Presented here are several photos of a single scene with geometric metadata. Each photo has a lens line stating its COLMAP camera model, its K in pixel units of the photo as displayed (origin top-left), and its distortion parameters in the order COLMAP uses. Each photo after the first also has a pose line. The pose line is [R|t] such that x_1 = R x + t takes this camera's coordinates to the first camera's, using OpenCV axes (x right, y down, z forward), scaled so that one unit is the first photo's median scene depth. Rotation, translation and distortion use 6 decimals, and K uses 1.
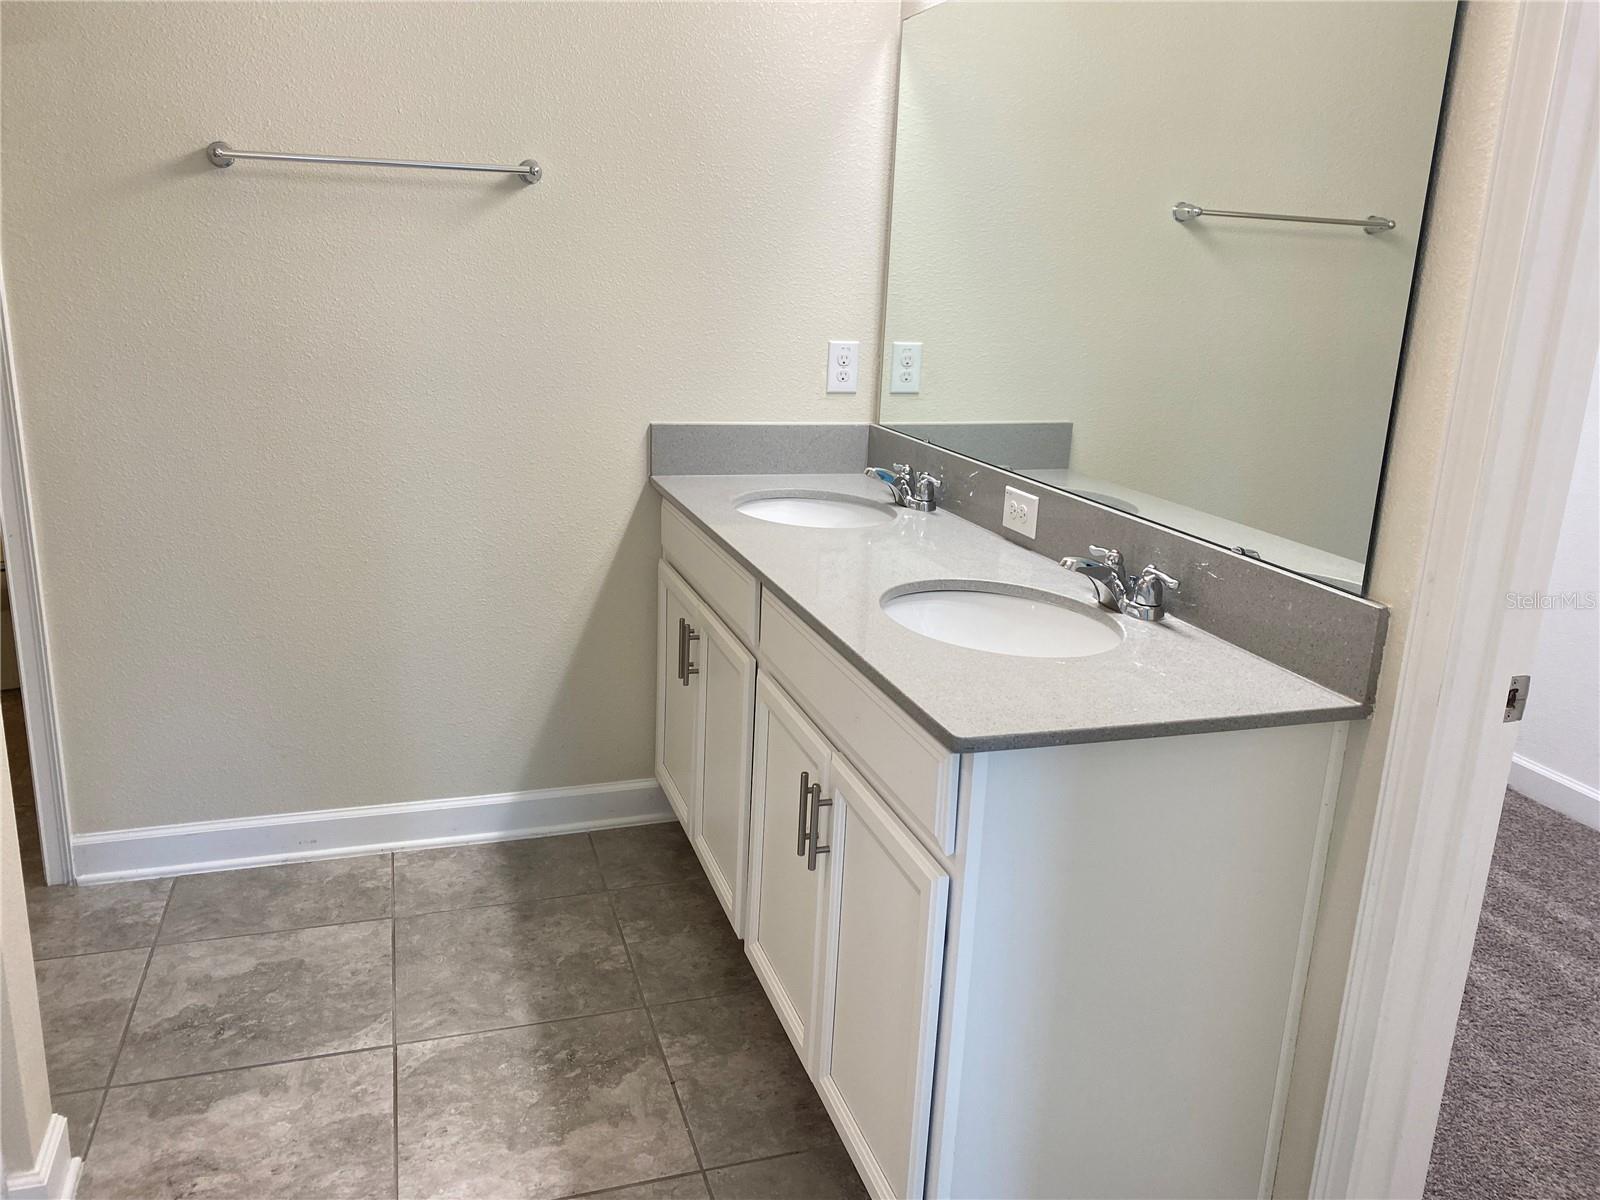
lens RADIAL K [[1231.5, 0, 806.2], [0, 1231.5, 598.9], [0, 0, 1]] dist [0.042218, -0.041997]
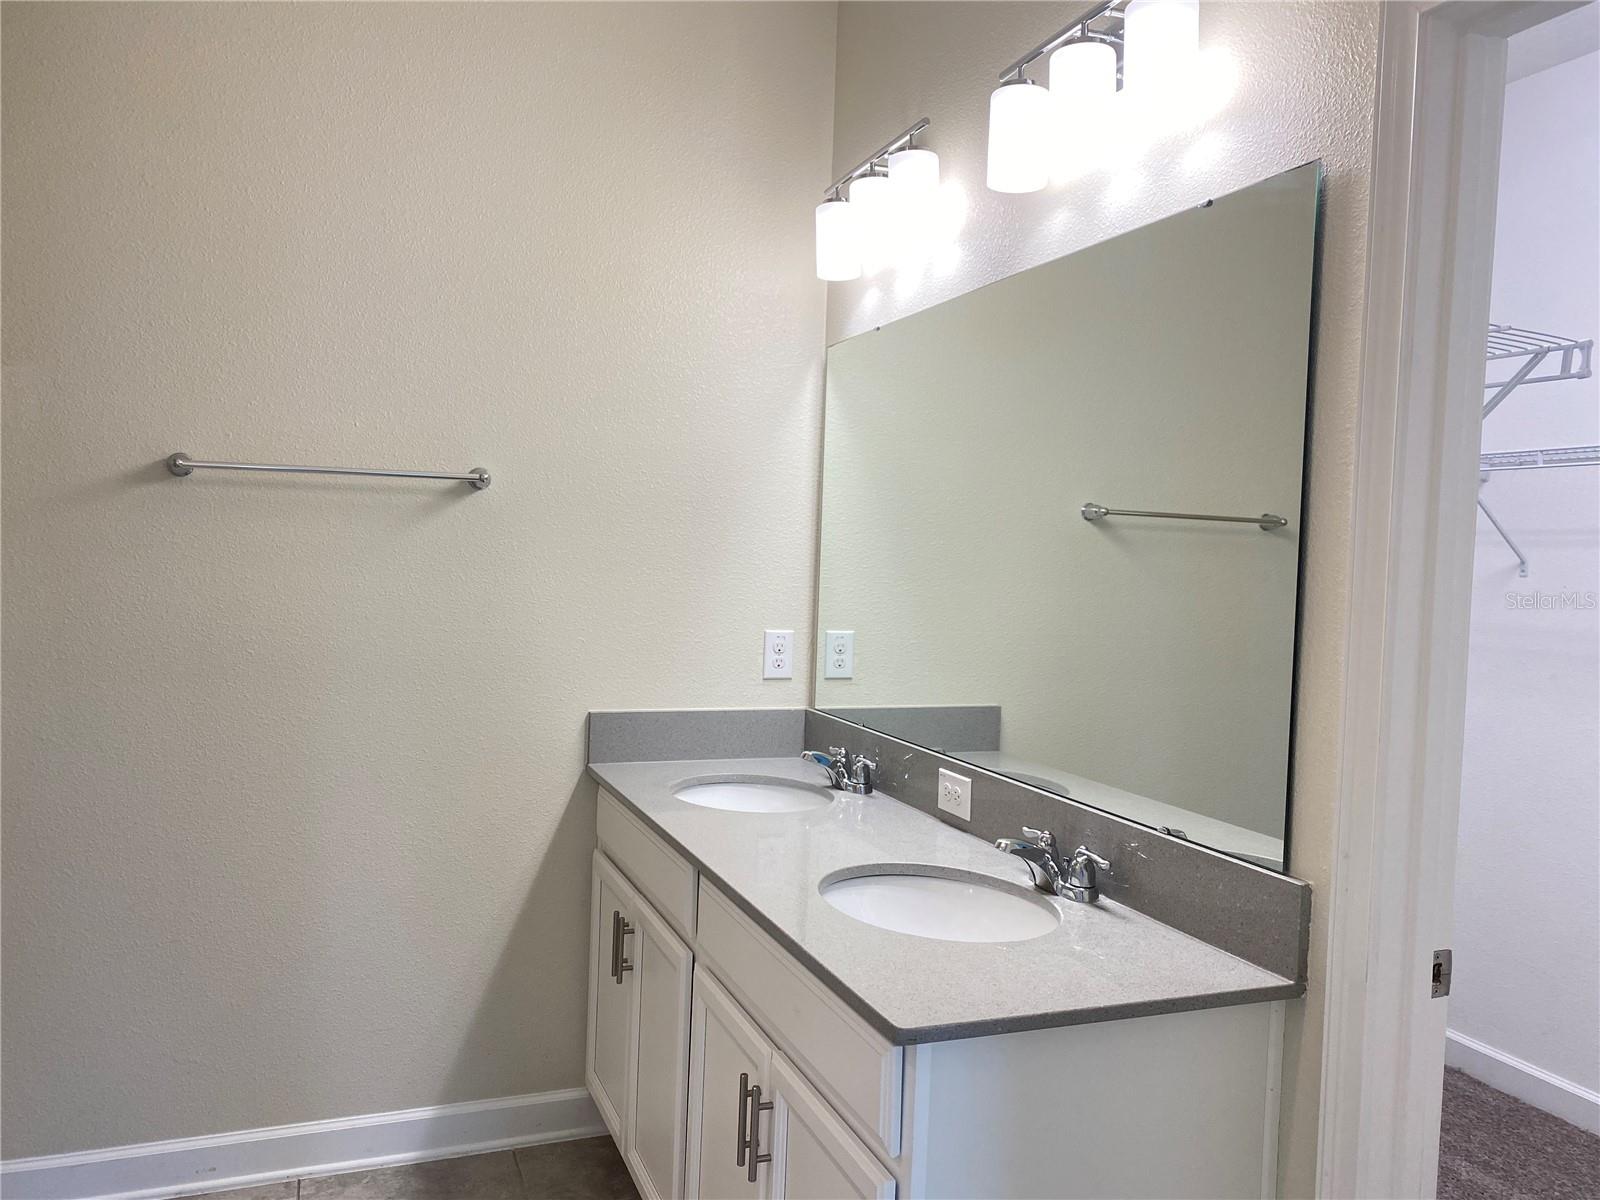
lens RADIAL K [[1231.5, 0, 808.8], [0, 1231.5, 601.0], [0, 0, 1]] dist [0.042218, -0.041997]
pose [[0.998506, -0.008540, 0.053967, 0.000104], [0.020510, 0.974065, -0.225338, 0.000868], [-0.050643, 0.226108, 0.972785, -0.020227]]
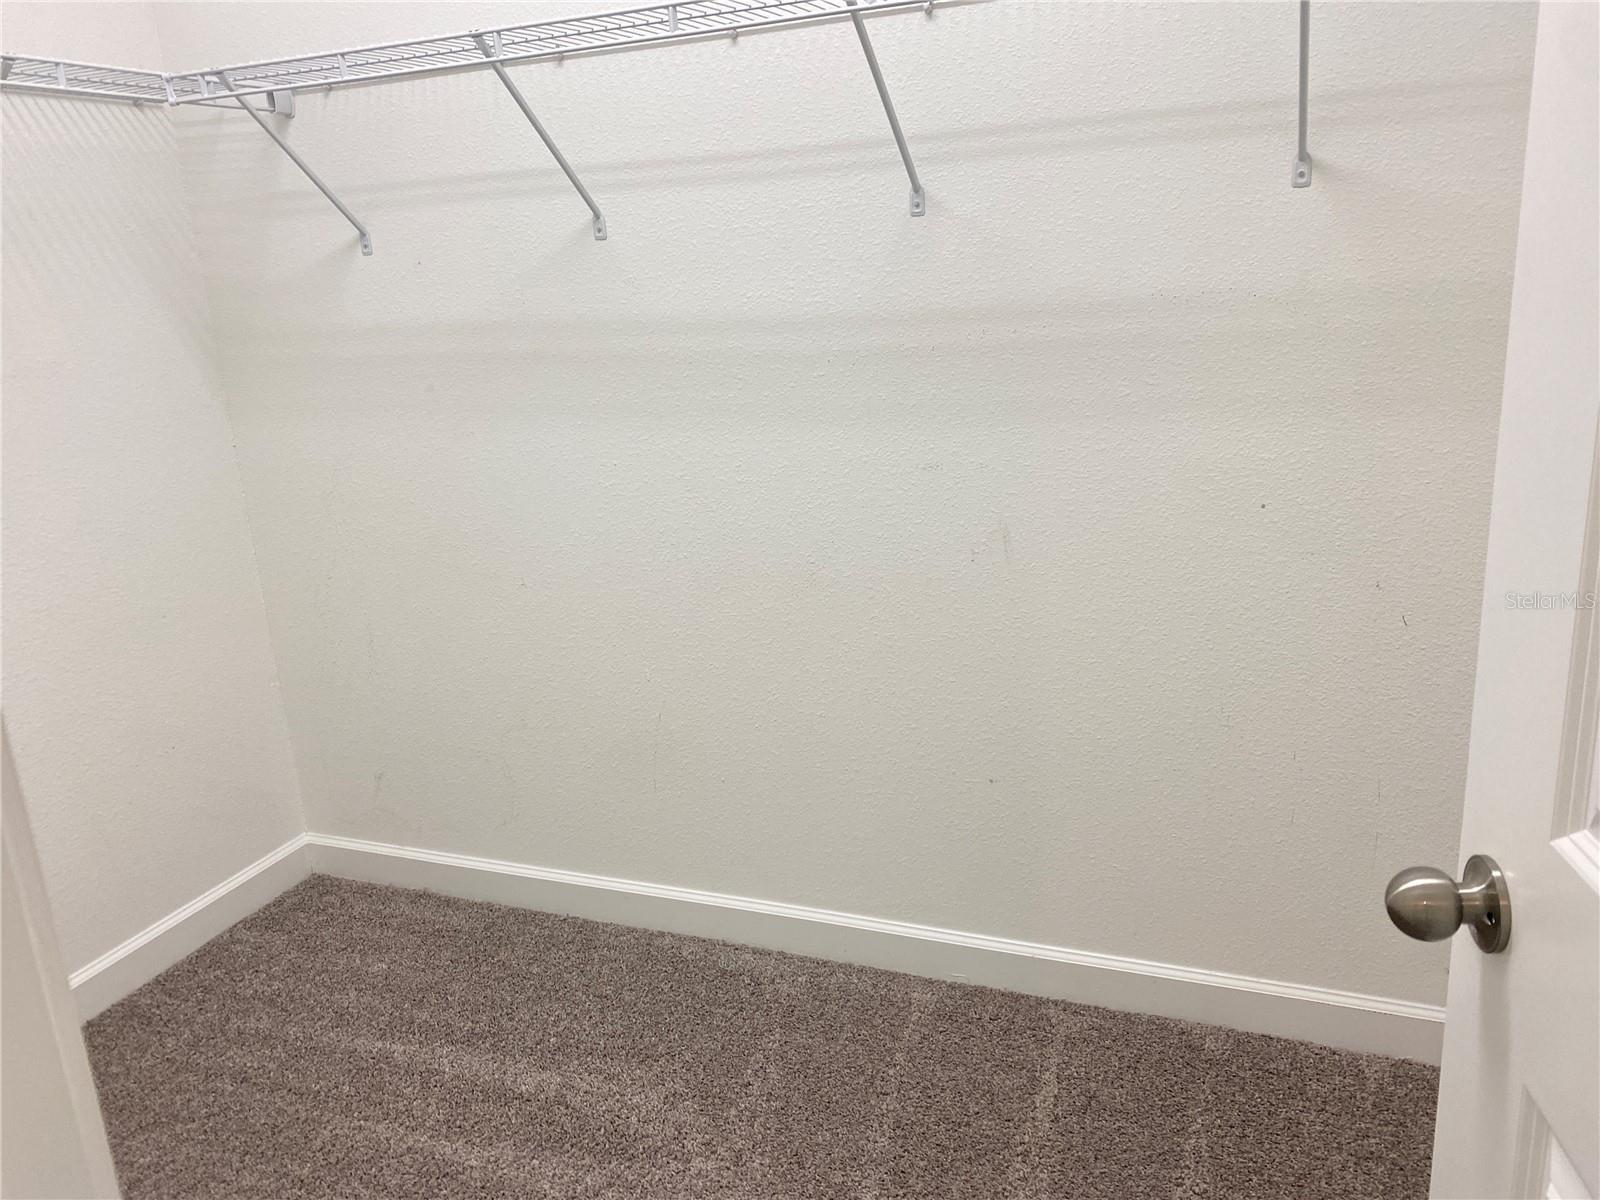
lens RADIAL K [[1231.5, 0, 793.8], [0, 1231.5, 599.3], [0, 0, 1]] dist [0.042218, -0.041997]
pose [[0.645504, -0.289598, 0.706723, 0.275641], [0.289227, 0.949098, 0.124744, -0.074577], [-0.706875, 0.123881, 0.696406, 0.337780]]
